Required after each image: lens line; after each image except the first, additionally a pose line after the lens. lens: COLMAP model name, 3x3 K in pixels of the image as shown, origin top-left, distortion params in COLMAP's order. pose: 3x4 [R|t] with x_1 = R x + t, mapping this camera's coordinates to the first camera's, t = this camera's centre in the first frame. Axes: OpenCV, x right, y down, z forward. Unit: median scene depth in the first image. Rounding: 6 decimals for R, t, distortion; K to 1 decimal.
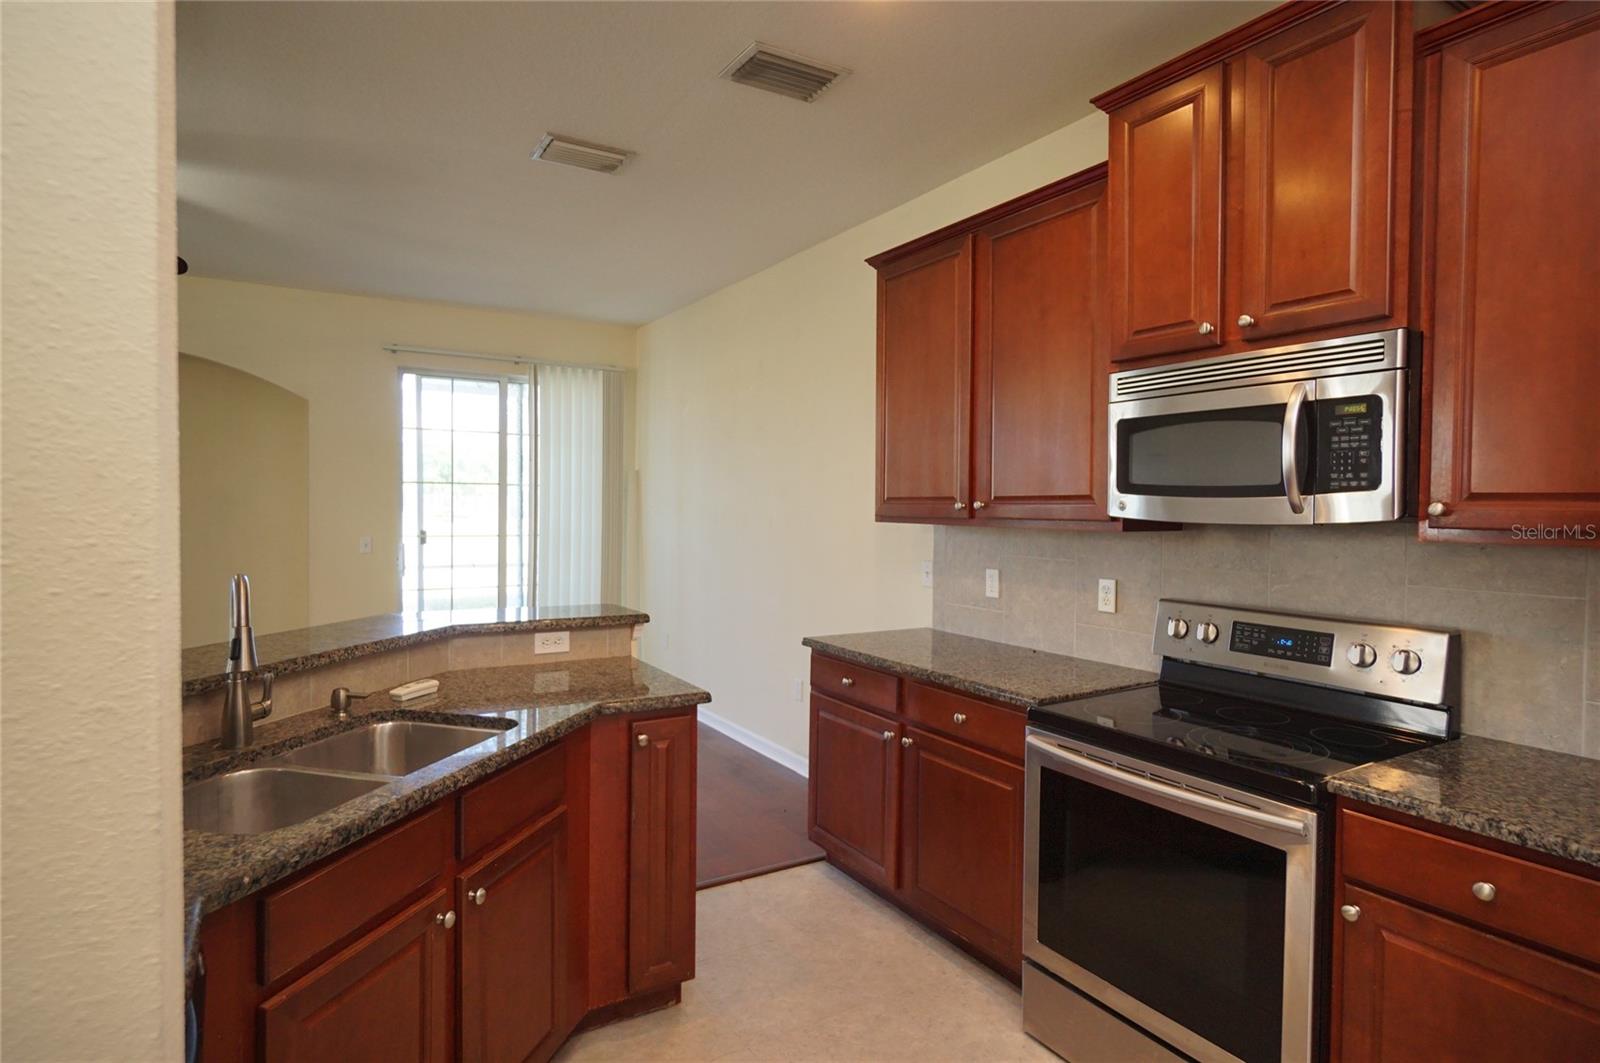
lens RADIAL K [[840.3, 0, 793.5], [0, 840.3, 528.7], [0, 0, 1]] dist [-0.002017, 0.000963]
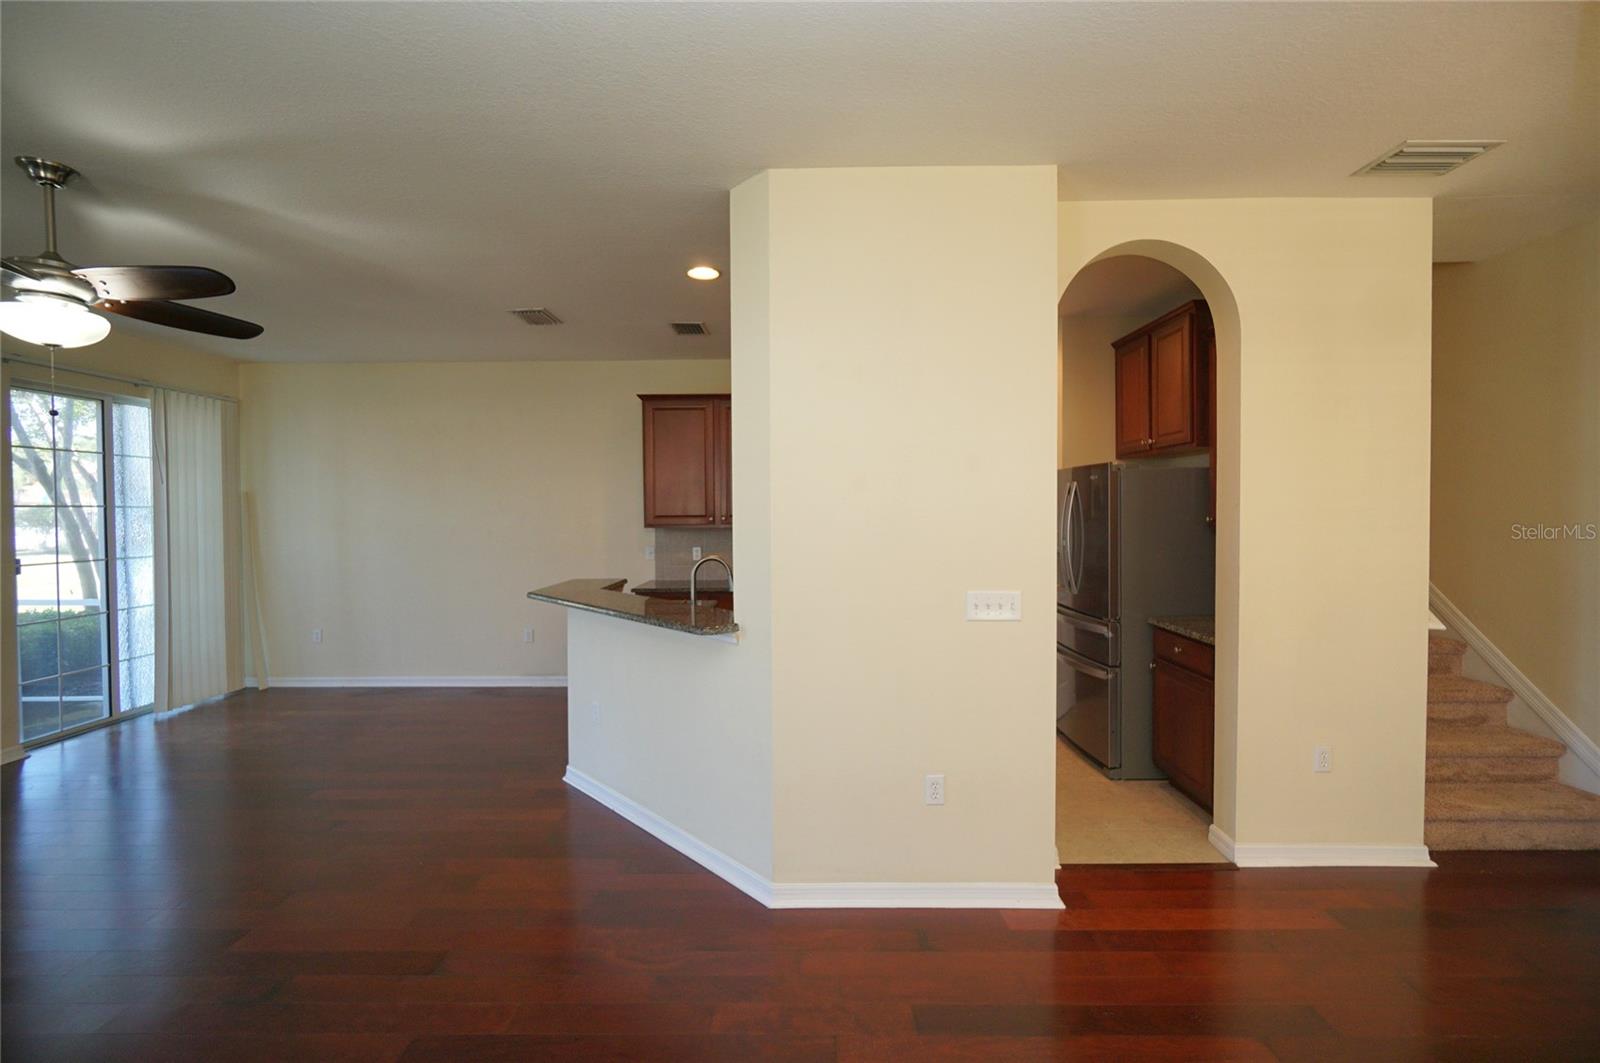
lens RADIAL K [[688.6, 0, 783.0], [0, 688.6, 521.3], [0, 0, 1]] dist [0.001771, 0.000886]
pose [[0.527984, -0.032924, 0.848616, -1.258880], [0.039251, 0.999126, 0.014343, -0.038545], [-0.848347, 0.025736, 0.528815, -0.142231]]
